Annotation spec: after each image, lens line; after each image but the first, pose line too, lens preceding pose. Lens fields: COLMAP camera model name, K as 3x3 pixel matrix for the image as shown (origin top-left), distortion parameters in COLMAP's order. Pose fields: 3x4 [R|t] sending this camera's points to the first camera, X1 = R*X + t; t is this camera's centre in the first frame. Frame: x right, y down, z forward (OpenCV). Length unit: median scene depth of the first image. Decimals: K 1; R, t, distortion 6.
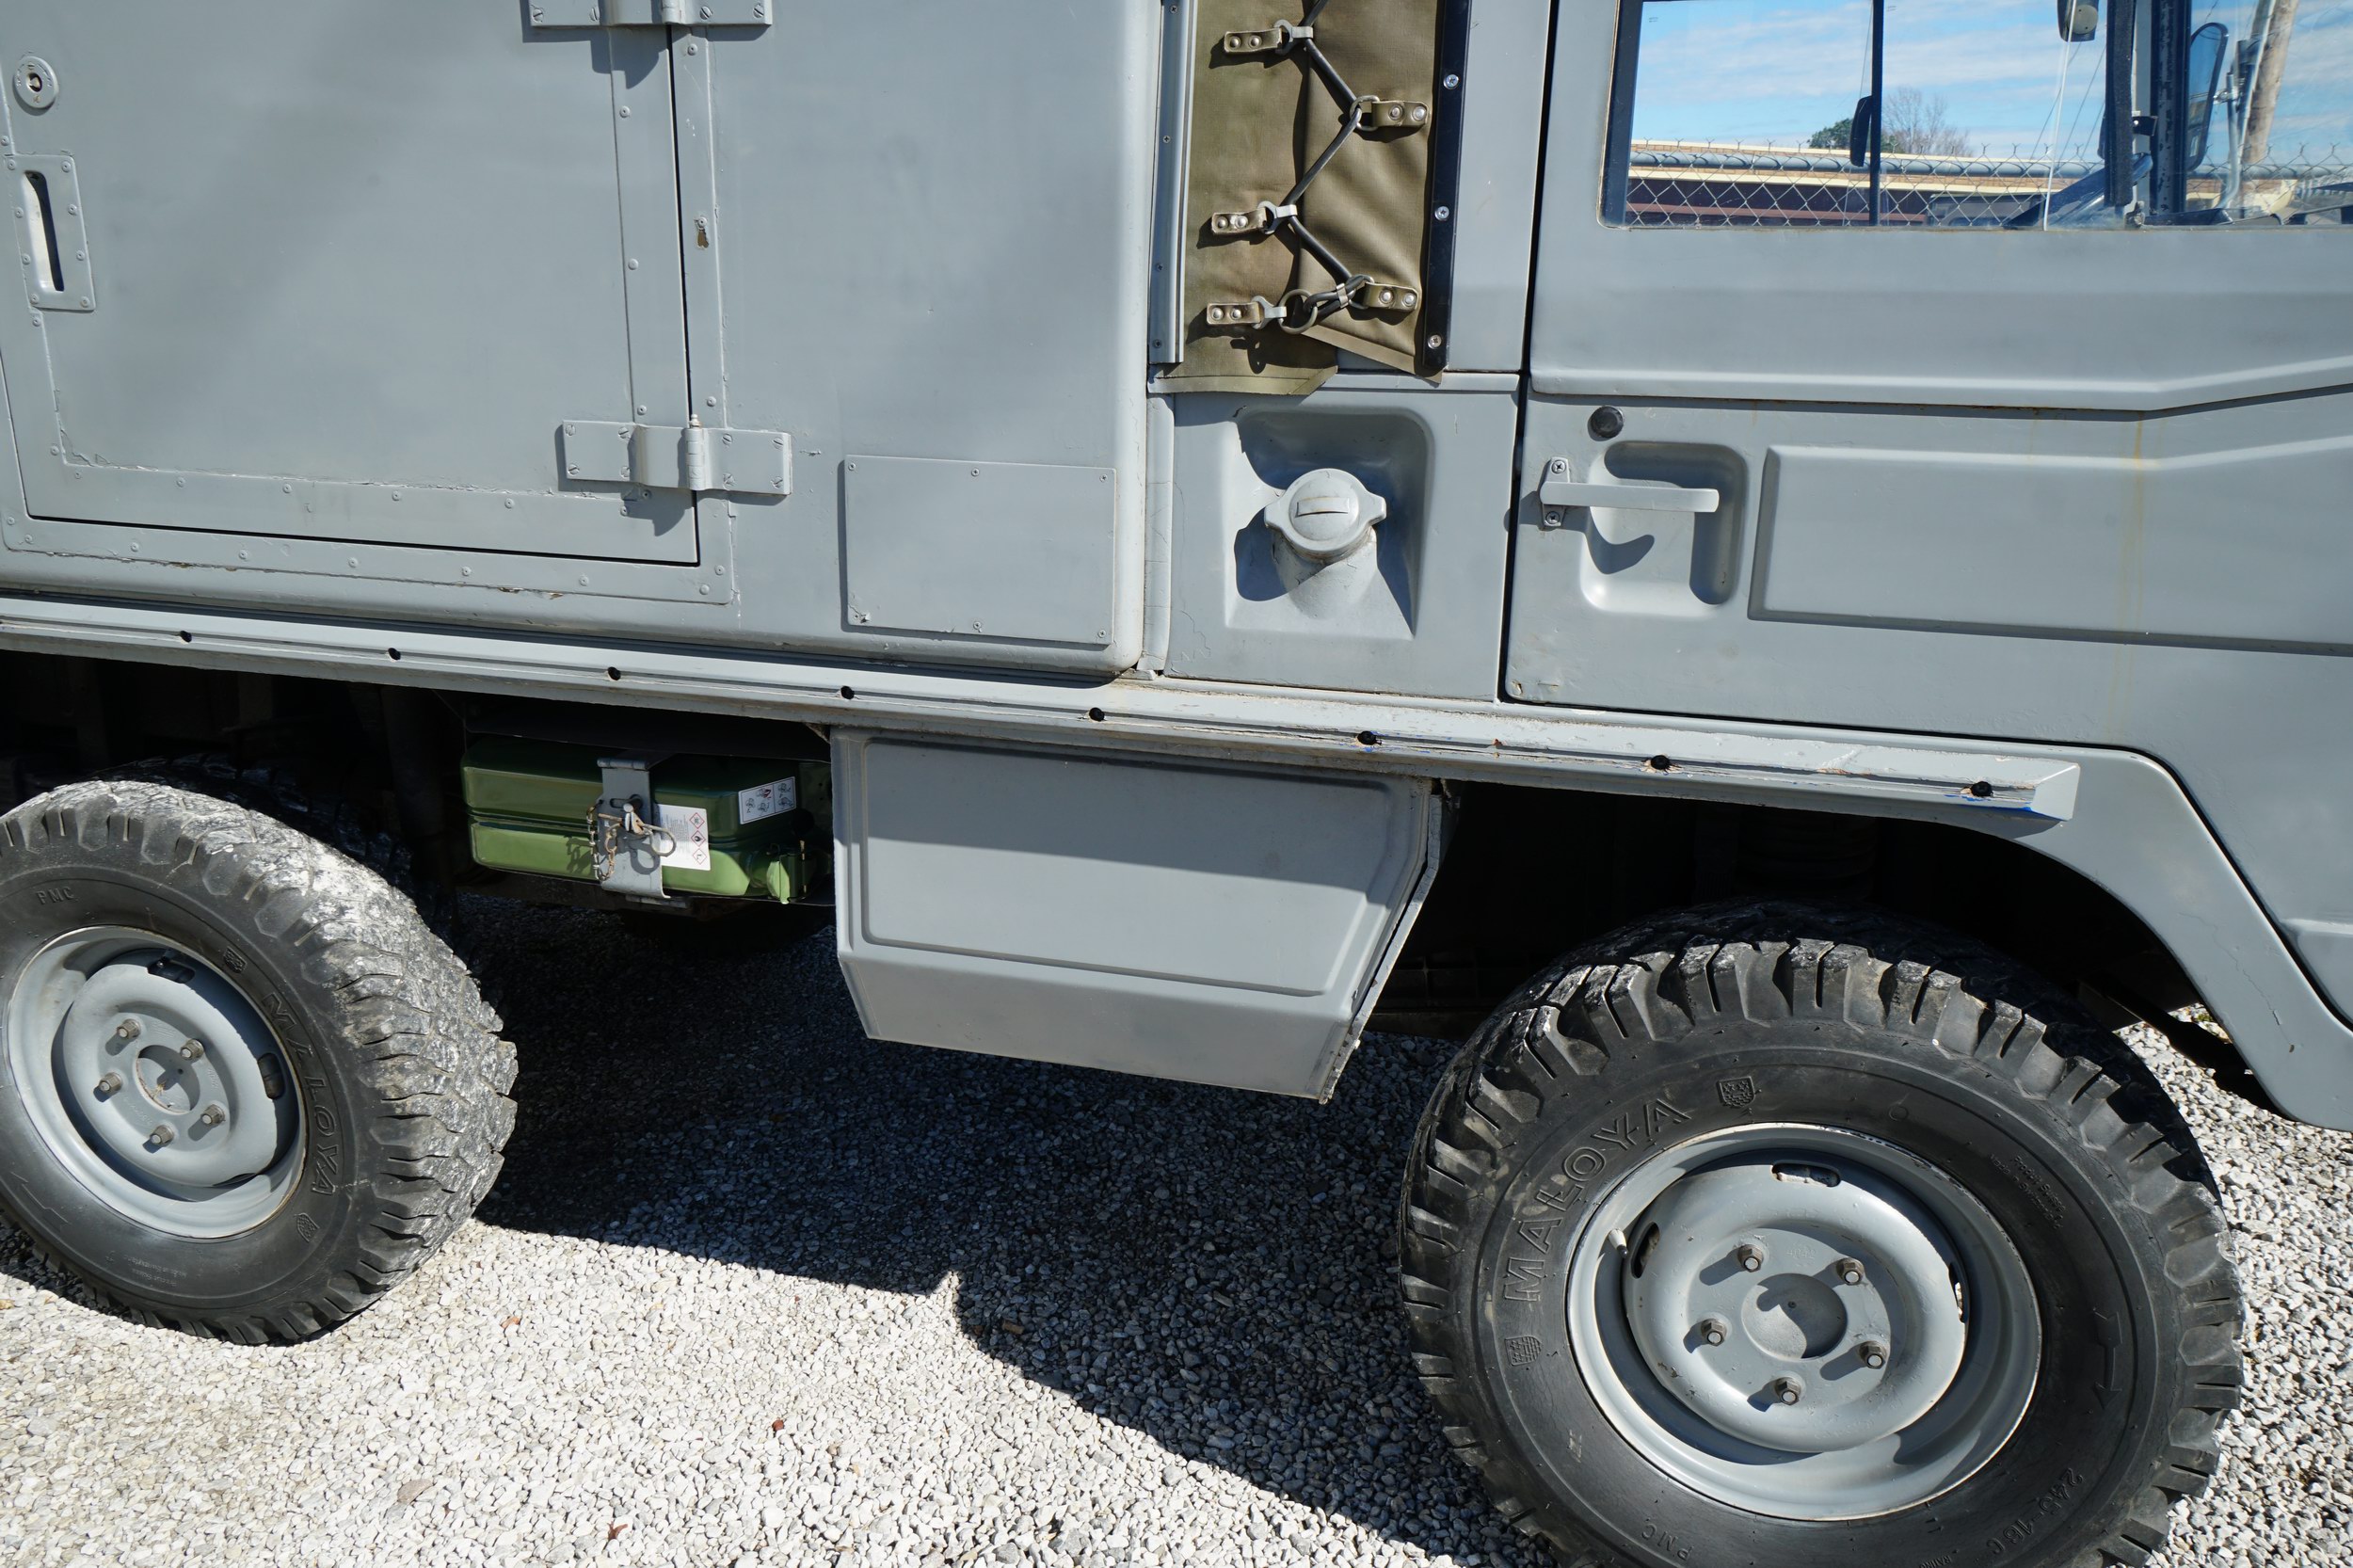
lens RADIAL K [[1757.7, 0, 1153.4], [0, 1757.7, 759.6], [0, 0, 1]] dist [0.028326, 0.023506]
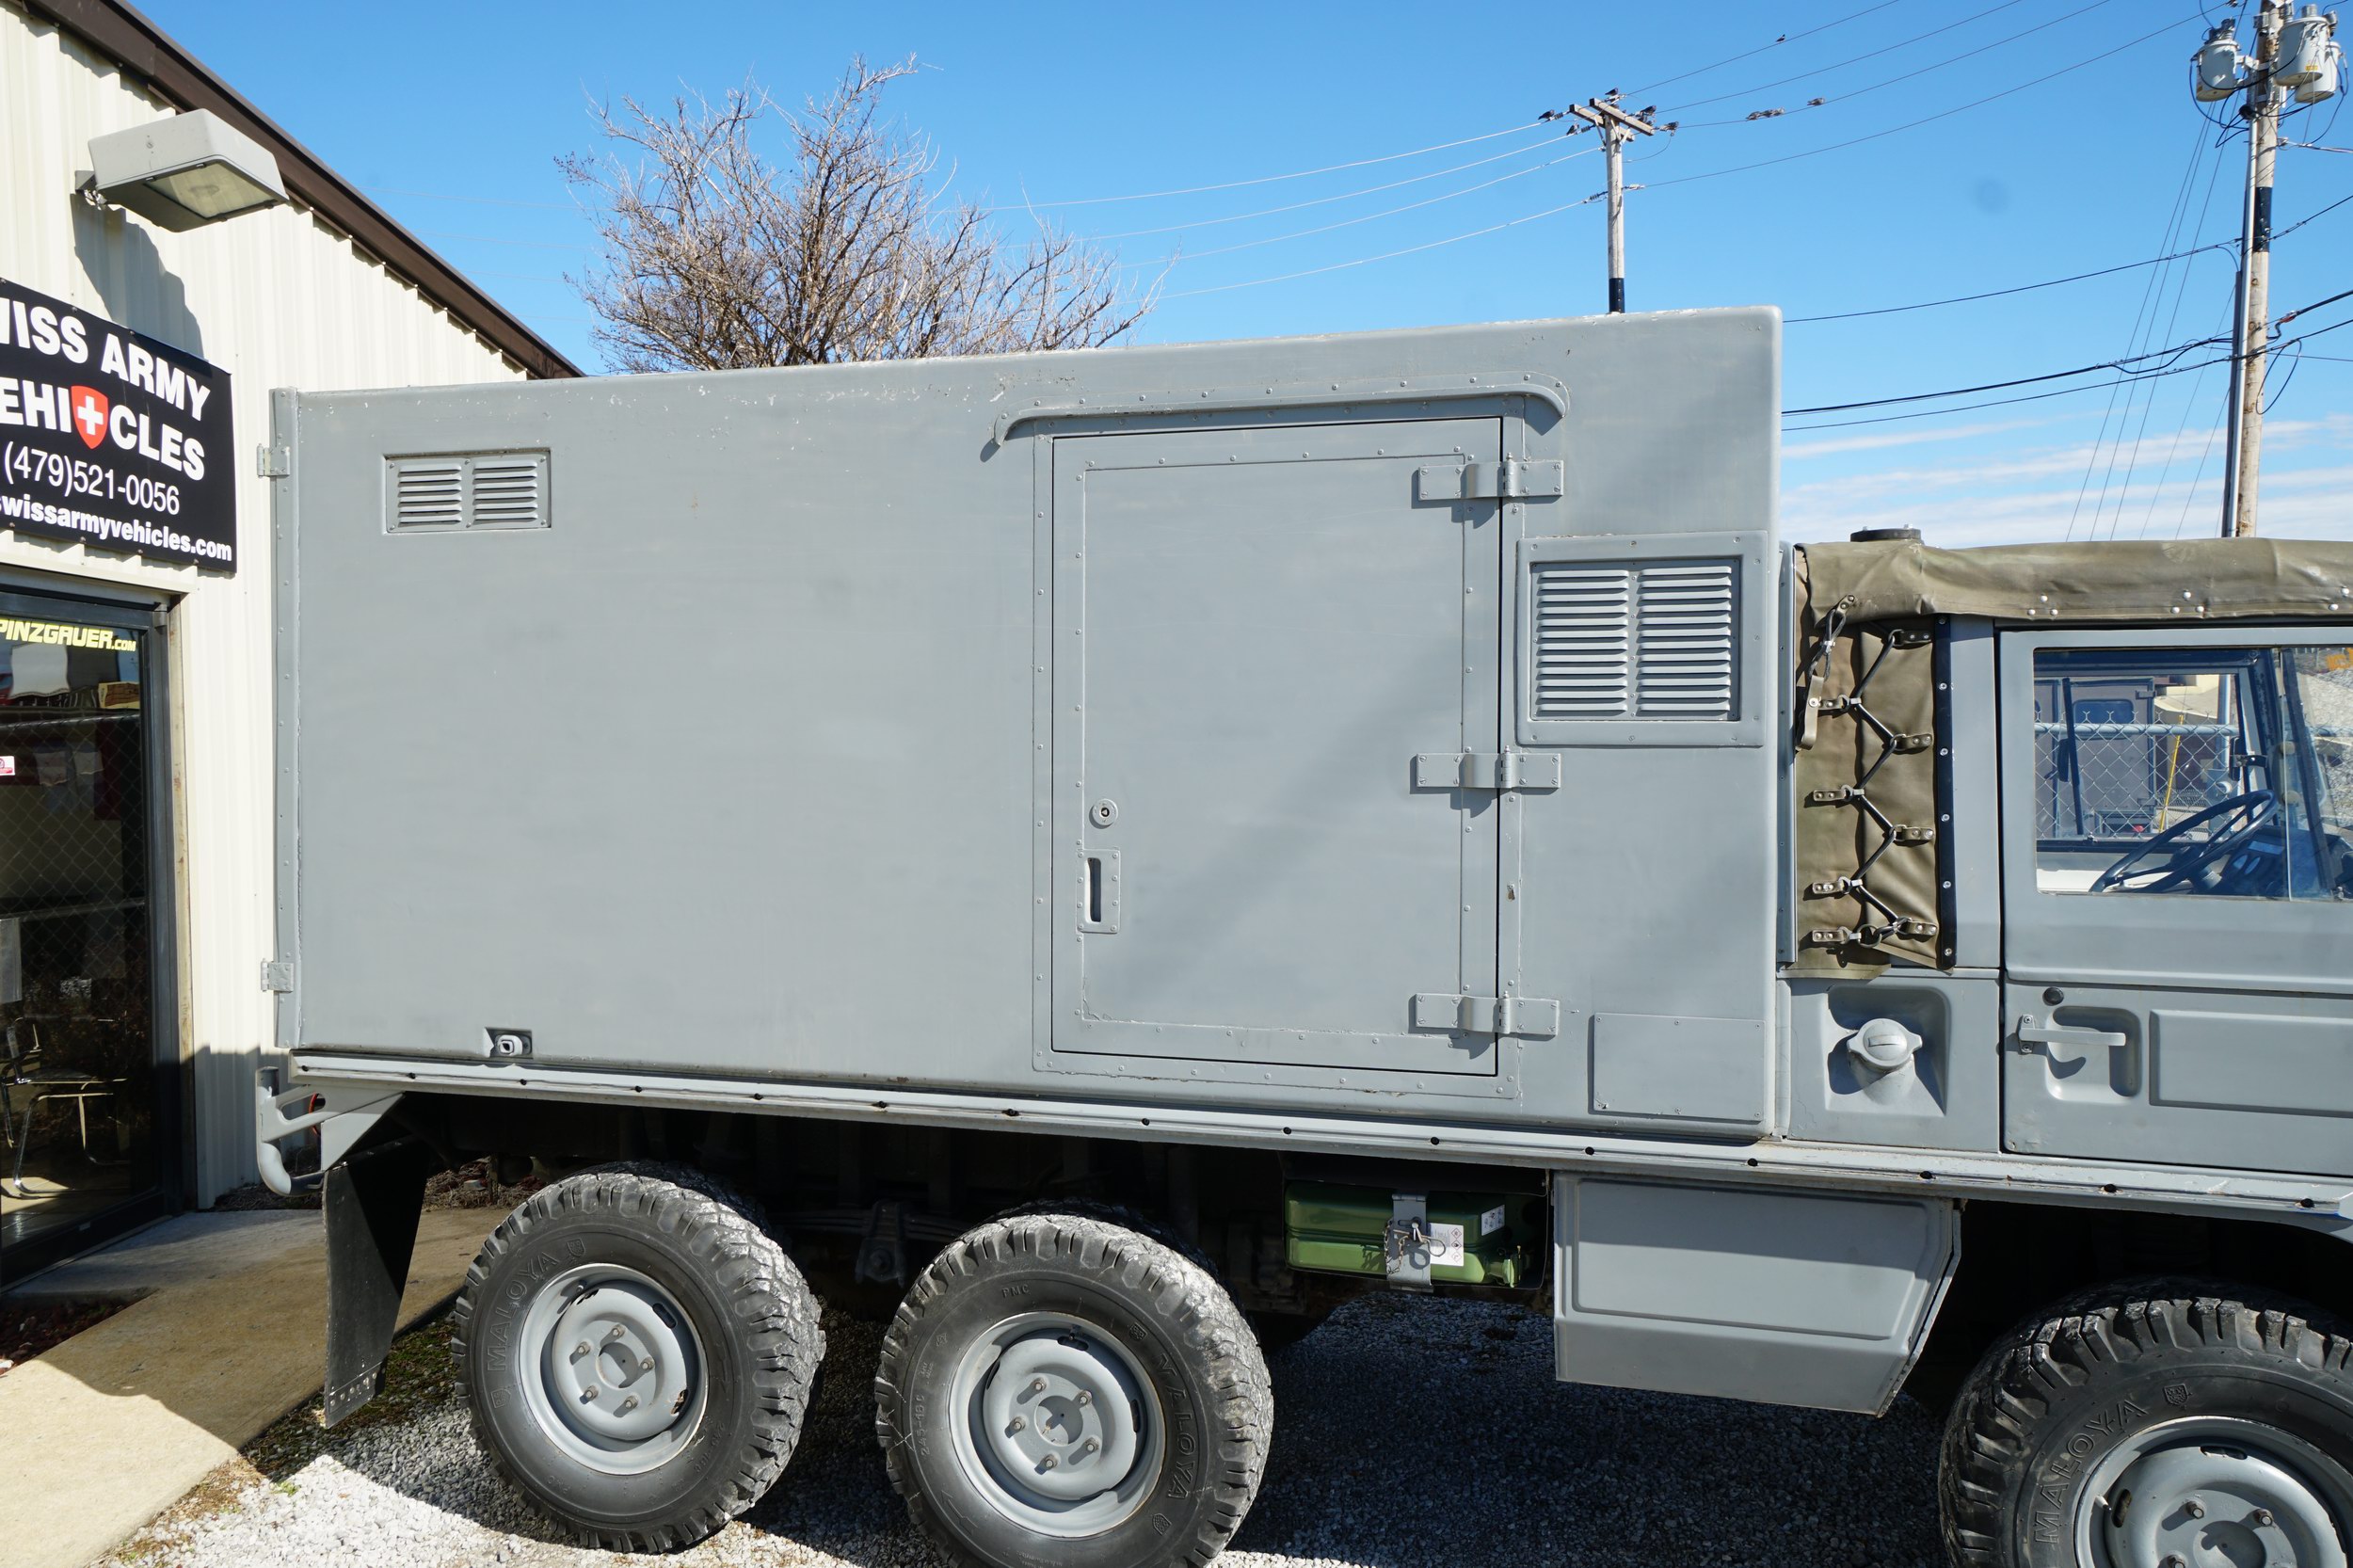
lens RADIAL K [[1757.7, 0, 1150.8], [0, 1757.7, 762.4], [0, 0, 1]] dist [0.028326, 0.023506]
pose [[0.999754, -0.018250, -0.012607, -0.572792], [0.014556, 0.968659, -0.247967, 0.014829], [0.016738, 0.247722, 0.968687, -0.754365]]
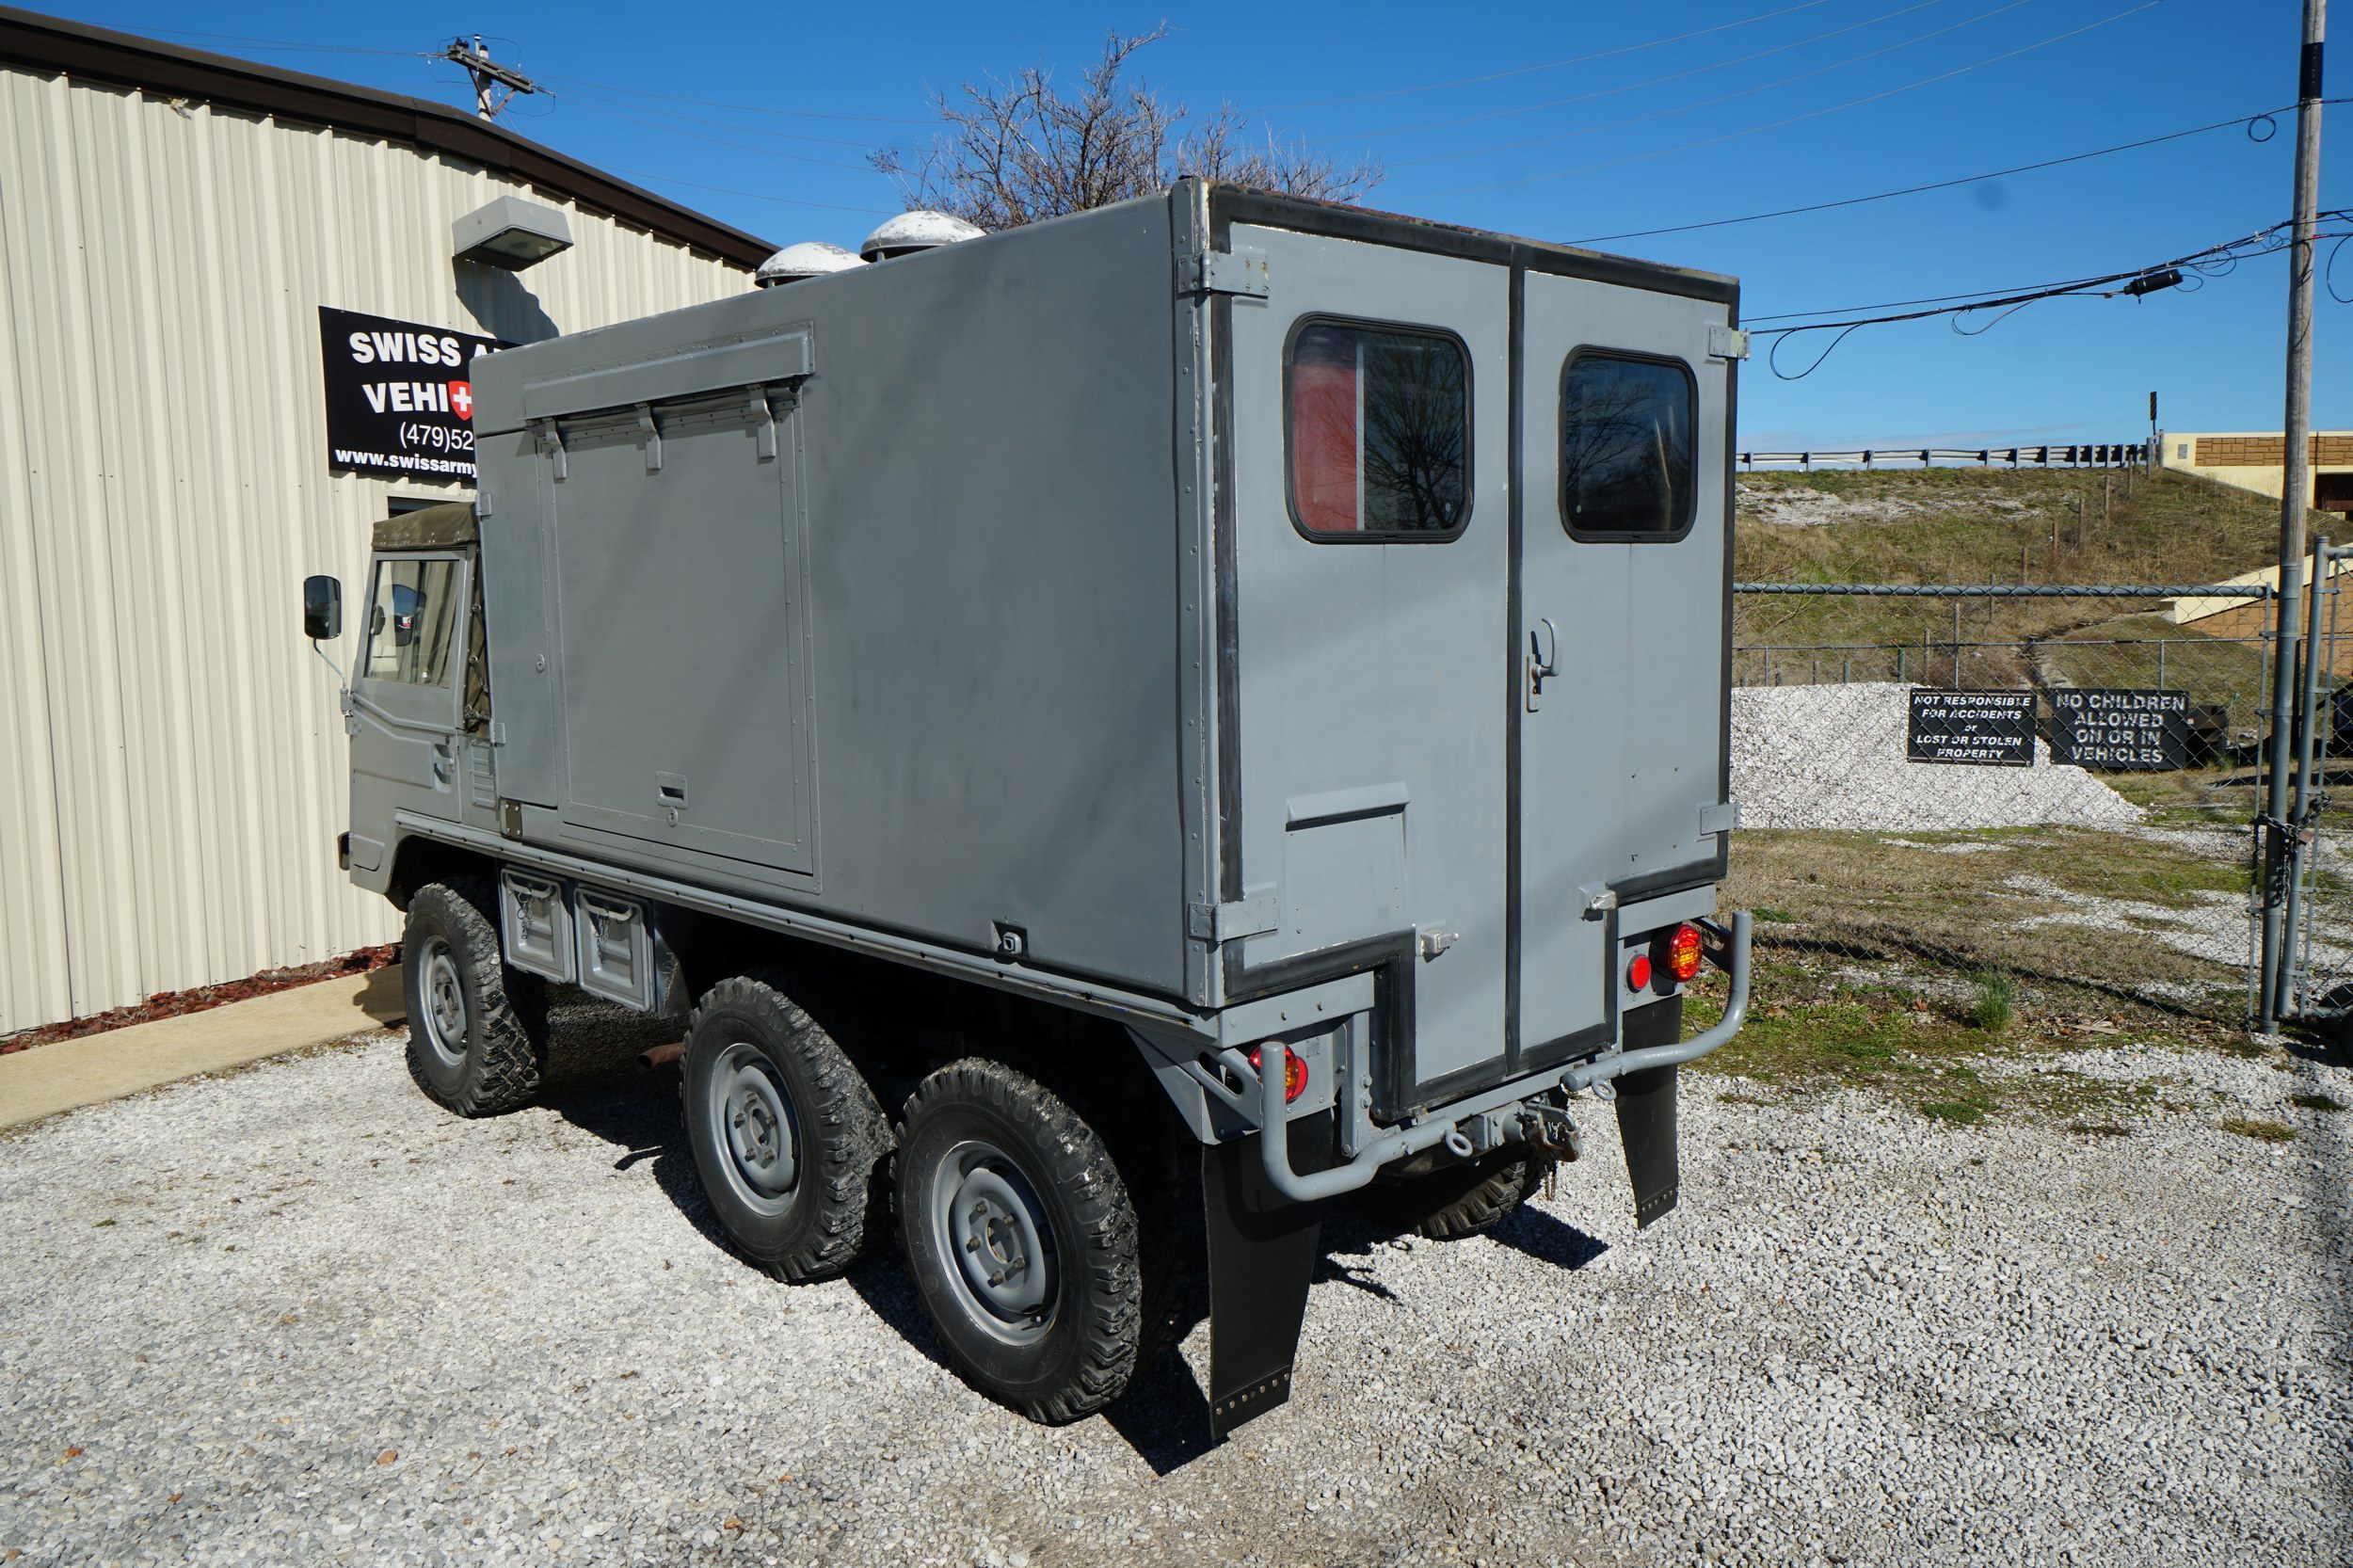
lens RADIAL K [[1757.7, 0, 1144.2], [0, 1757.7, 765.0], [0, 0, 1]] dist [0.028326, 0.023506]
pose [[0.906784, 0.017655, -0.421226, 1.386617], [-0.089112, 0.984575, -0.150568, 0.194115], [0.412070, 0.174069, 0.894370, -1.349008]]
